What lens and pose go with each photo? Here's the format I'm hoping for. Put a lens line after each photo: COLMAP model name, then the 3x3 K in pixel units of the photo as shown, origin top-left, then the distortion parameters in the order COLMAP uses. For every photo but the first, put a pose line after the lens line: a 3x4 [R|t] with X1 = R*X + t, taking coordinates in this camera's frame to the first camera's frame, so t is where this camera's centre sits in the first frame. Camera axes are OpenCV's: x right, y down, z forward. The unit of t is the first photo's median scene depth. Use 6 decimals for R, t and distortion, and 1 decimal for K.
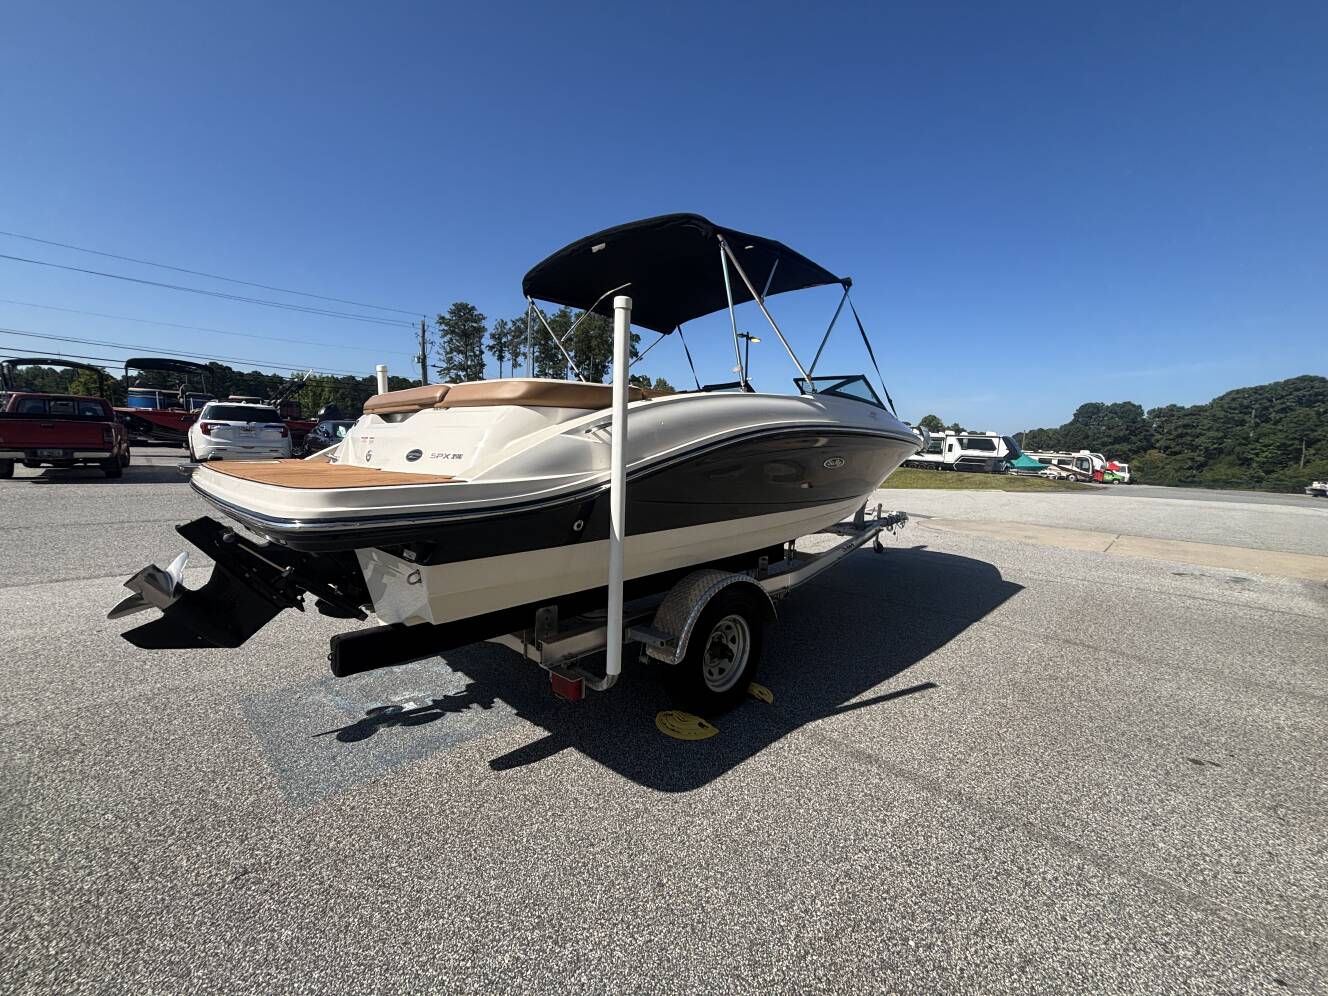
lens RADIAL K [[535.0, 0, 658.8], [0, 535.0, 503.7], [0, 0, 1]] dist [0.000755, -0.000361]
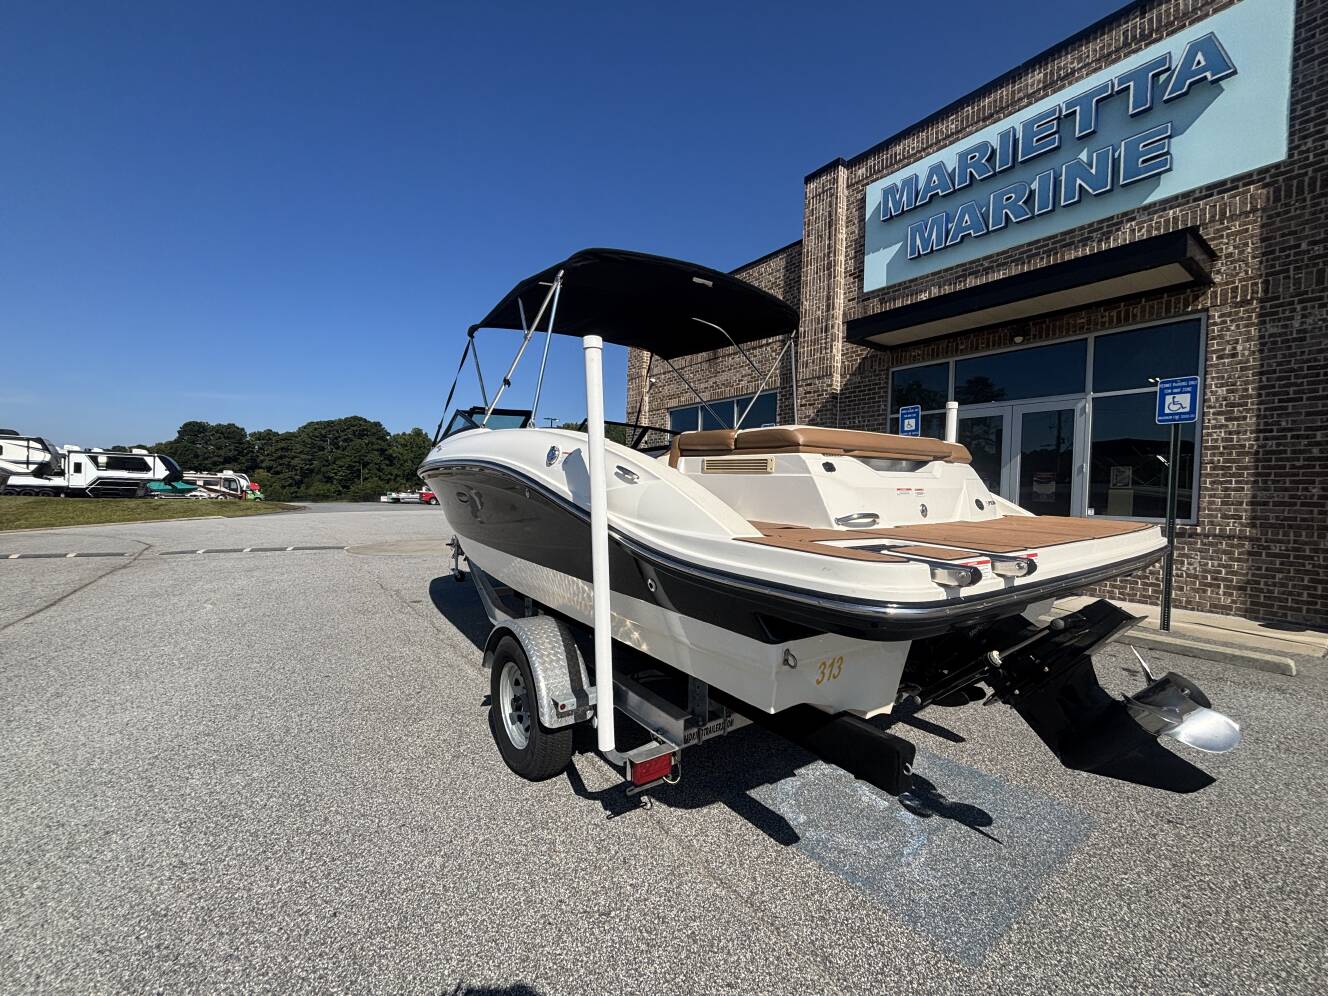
lens RADIAL K [[535.0, 0, 661.2], [0, 535.0, 502.2], [0, 0, 1]] dist [0.000755, -0.000361]
pose [[0.153526, -0.056574, 0.986524, -0.078096], [0.094202, 0.994651, 0.042380, -0.009598], [-0.983644, 0.086426, 0.158034, 0.068557]]
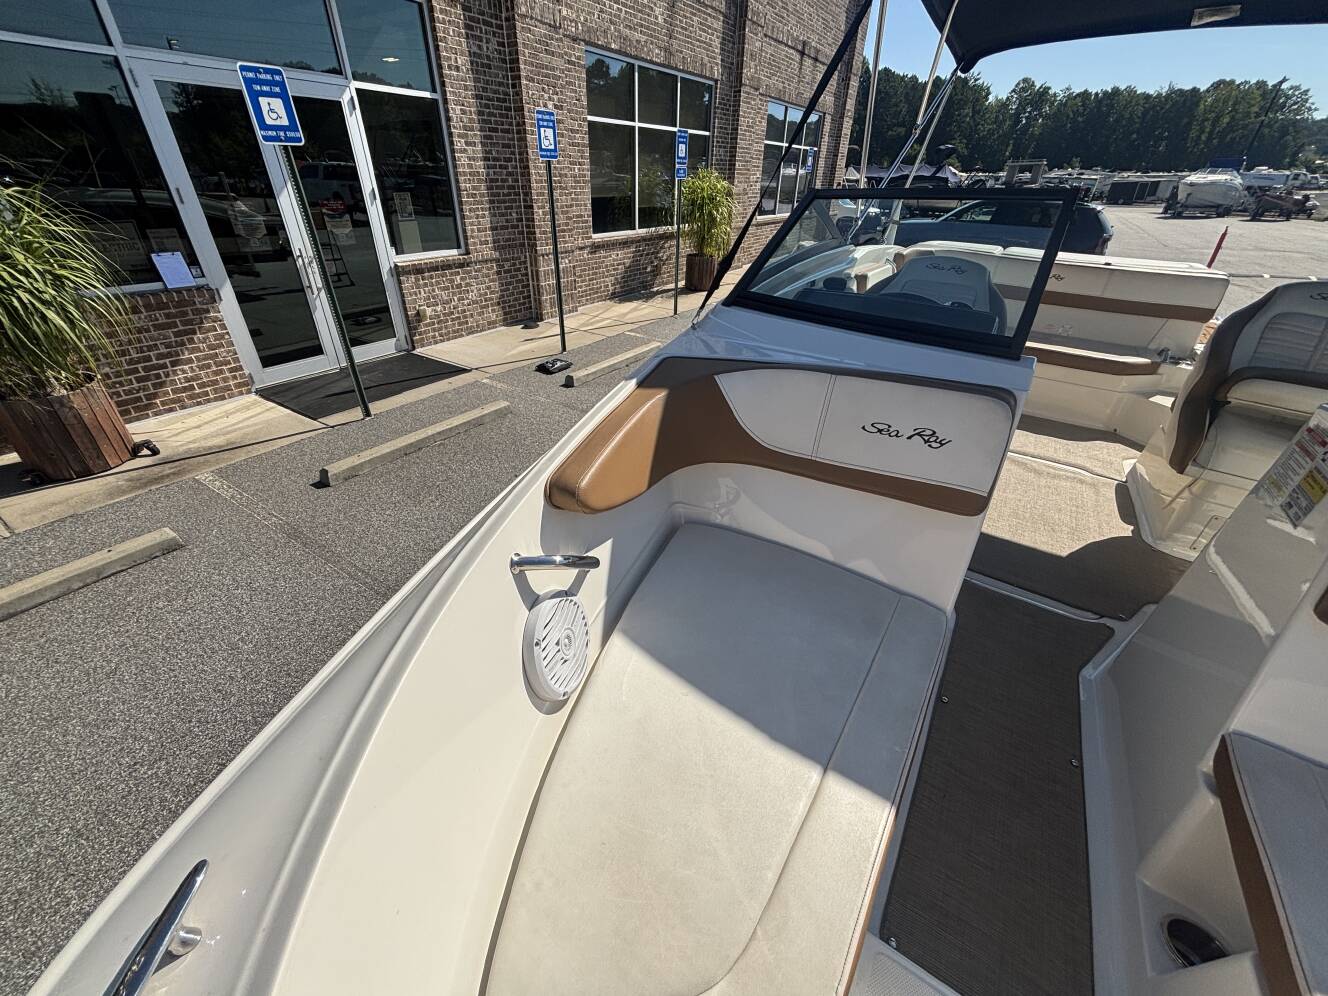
lens RADIAL K [[535.0, 0, 658.5], [0, 535.0, 500.9], [0, 0, 1]] dist [0.000755, -0.000361]
pose [[-0.978449, 0.053358, -0.199478, 0.050616], [-0.080472, 0.791123, 0.606340, -0.025310], [0.190165, 0.609325, -0.769780, 0.123597]]
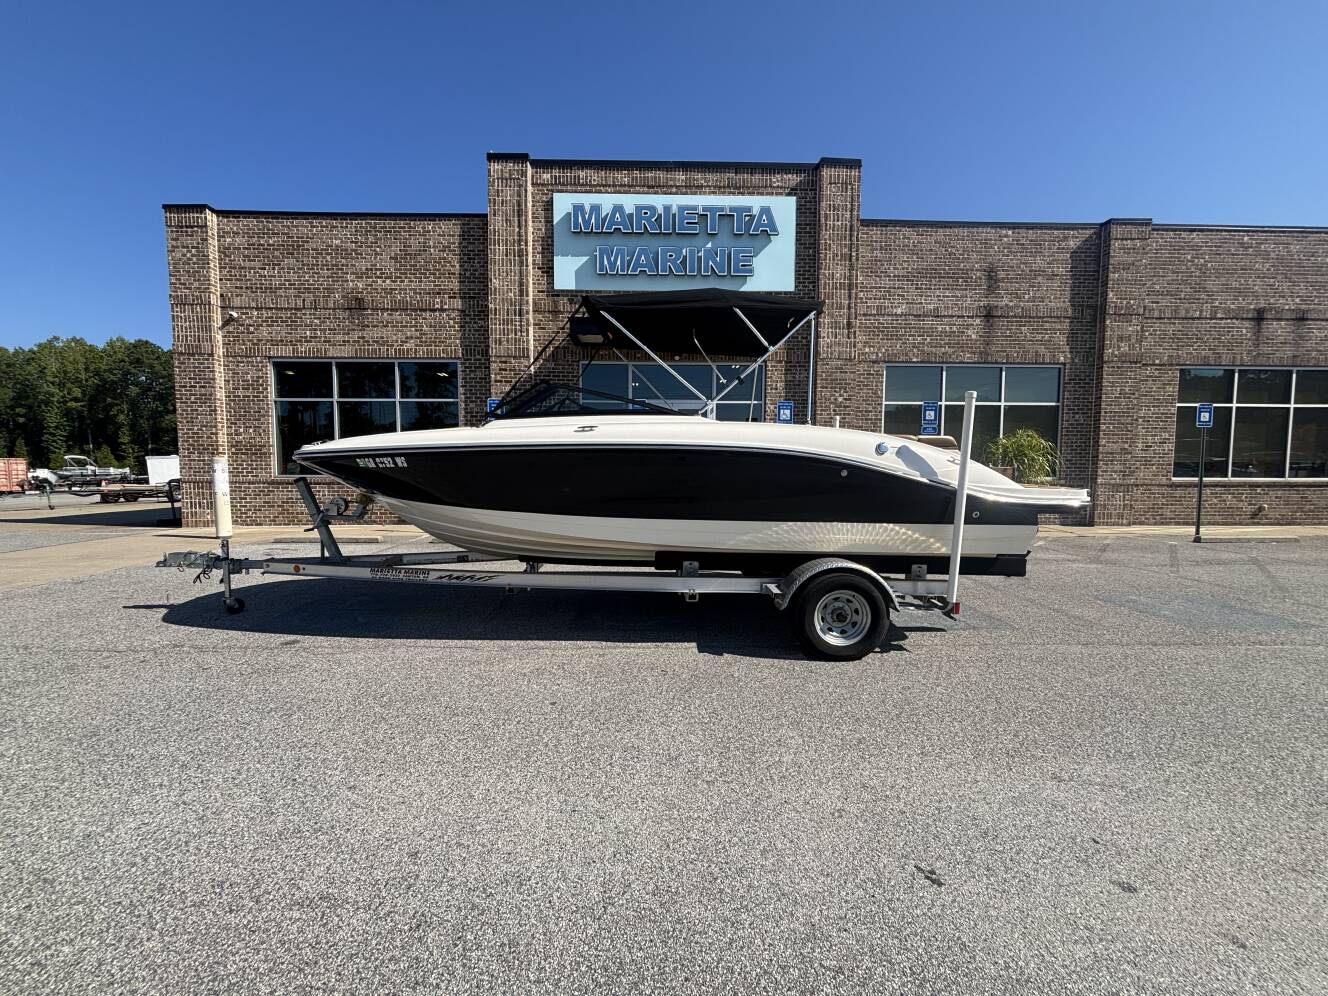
lens RADIAL K [[535.0, 0, 659.9], [0, 535.0, 503.0], [0, 0, 1]] dist [0.000755, -0.000361]
pose [[-0.722293, -0.088614, 0.685887, -0.061946], [0.047799, 0.982989, 0.177334, -0.020360], [-0.689934, 0.160872, -0.705770, 0.163822]]
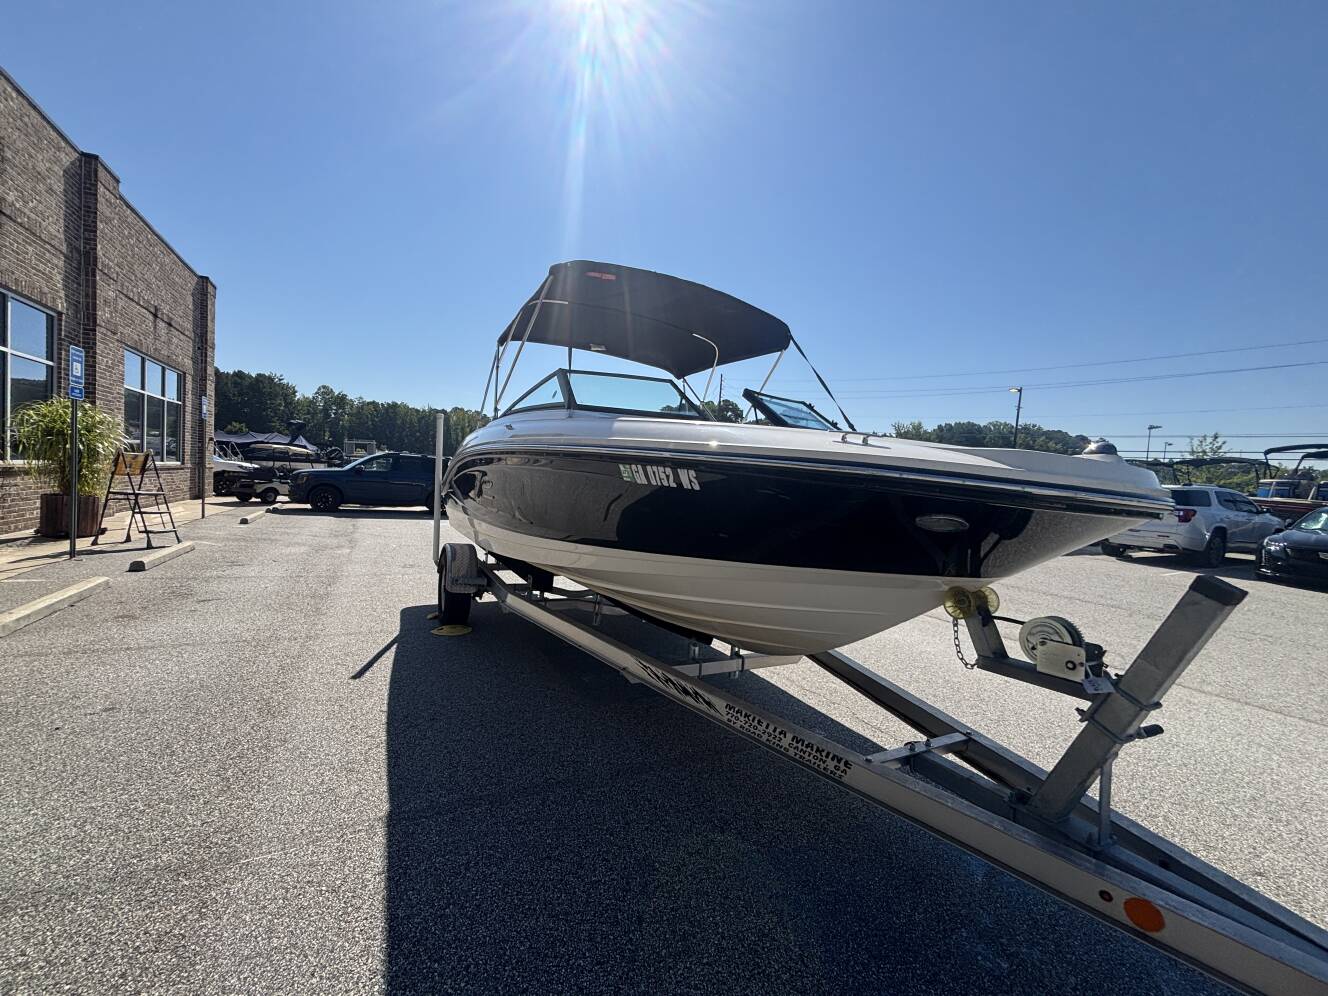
lens RADIAL K [[535.0, 0, 661.3], [0, 535.0, 499.3], [0, 0, 1]] dist [0.000755, -0.000361]
pose [[-0.294440, -0.022249, -0.955411, 0.089276], [-0.177498, 0.983607, 0.031796, -0.010155], [0.939042, 0.178946, -0.293563, 0.119850]]
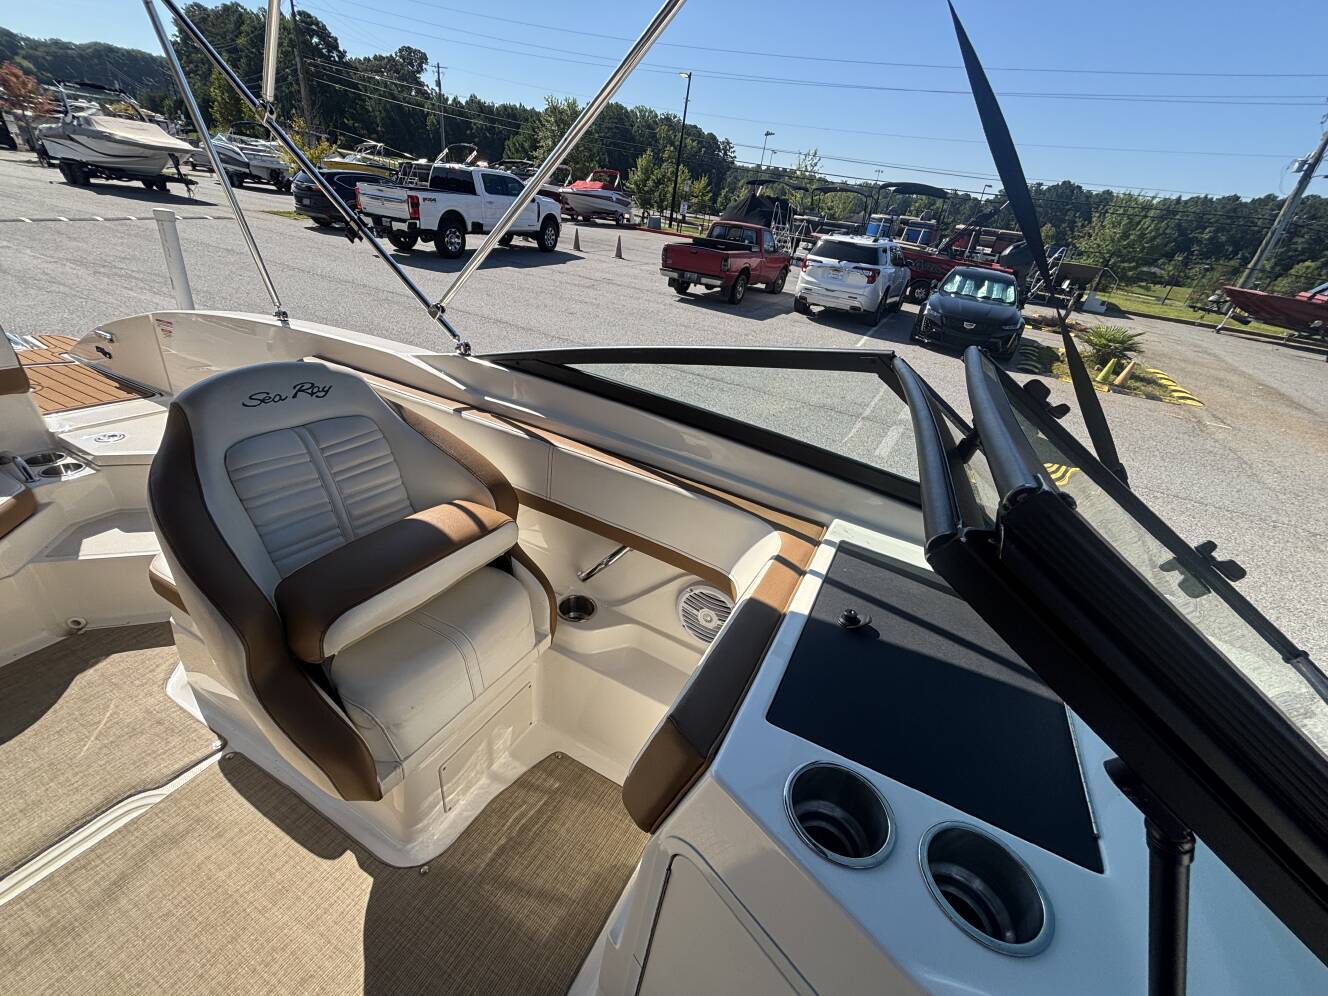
lens RADIAL K [[535.0, 0, 661.5], [0, 535.0, 500.3], [0, 0, 1]] dist [0.000755, -0.000361]
pose [[0.295545, 0.460756, -0.836874, 0.020314], [-0.208898, 0.885975, 0.414016, -0.025936], [0.932210, 0.052461, 0.358096, 0.102108]]
